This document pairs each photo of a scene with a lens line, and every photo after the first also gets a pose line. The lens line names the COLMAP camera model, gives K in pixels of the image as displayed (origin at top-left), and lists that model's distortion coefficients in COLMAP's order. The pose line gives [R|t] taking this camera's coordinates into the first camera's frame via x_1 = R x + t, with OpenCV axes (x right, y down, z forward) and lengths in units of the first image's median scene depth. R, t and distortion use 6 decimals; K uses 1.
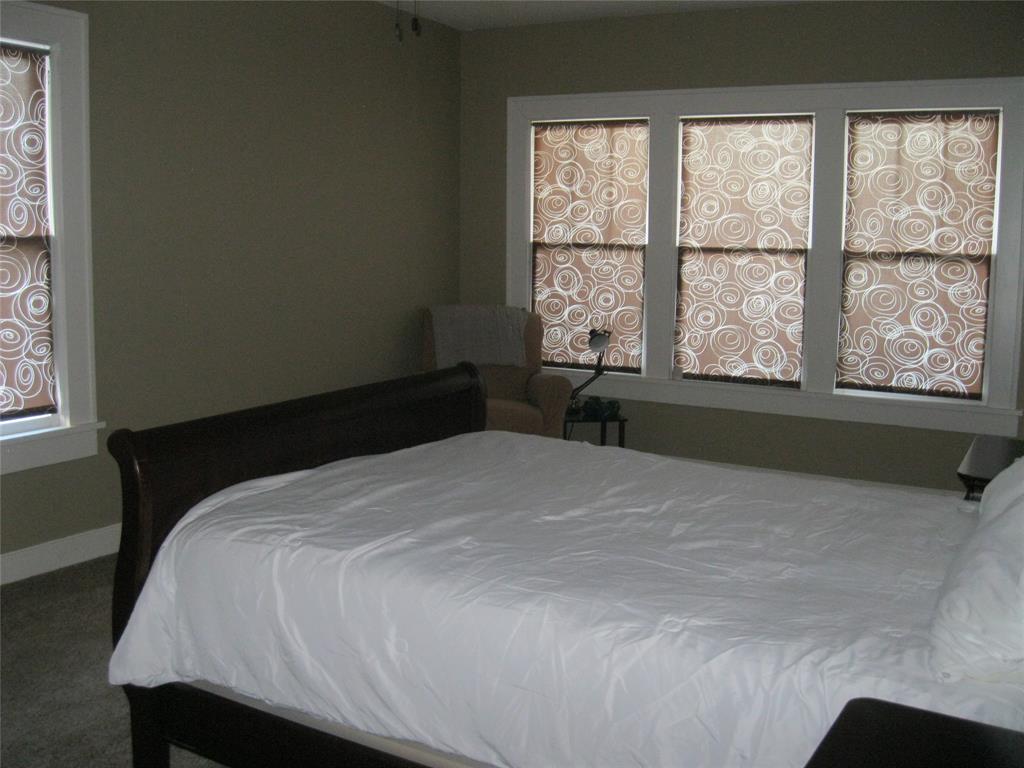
lens RADIAL K [[1072.8, 0, 515.9], [0, 1072.8, 378.9], [0, 0, 1]] dist [-0.101944, 0.019385]
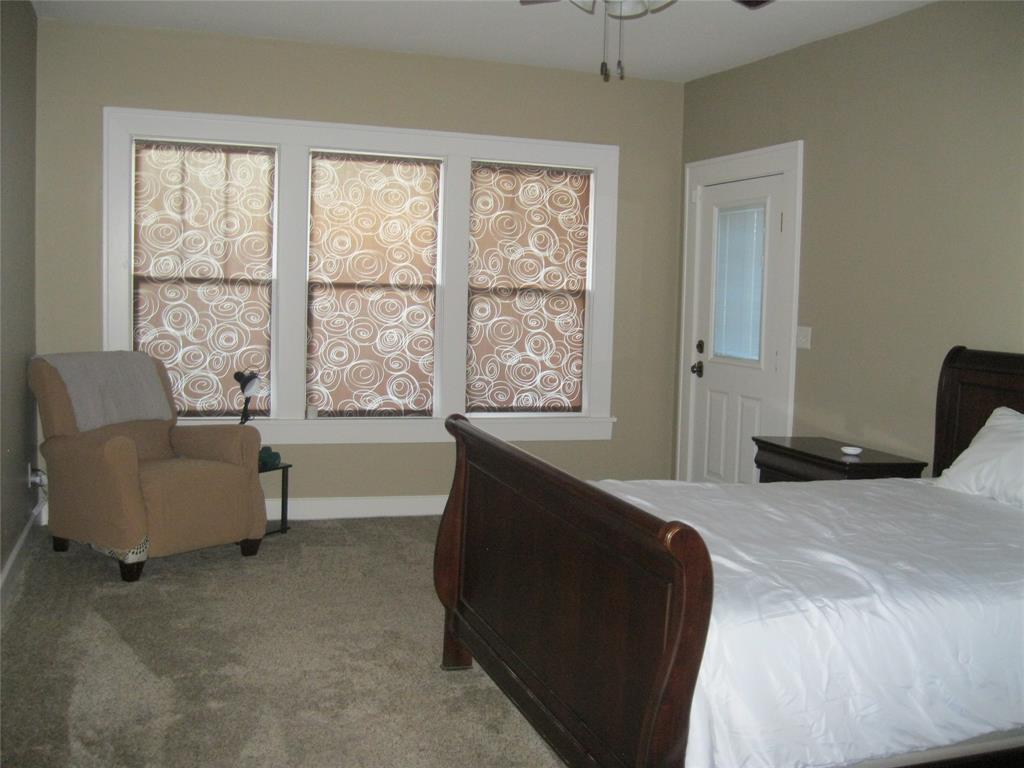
lens RADIAL K [[1072.8, 0, 515.9], [0, 1072.8, 378.9], [0, 0, 1]] dist [-0.101944, 0.019385]
pose [[0.664312, -0.062134, 0.744869, -0.464924], [0.075433, 0.997024, 0.015893, -0.038029], [-0.743640, 0.045629, 0.667022, 0.221055]]
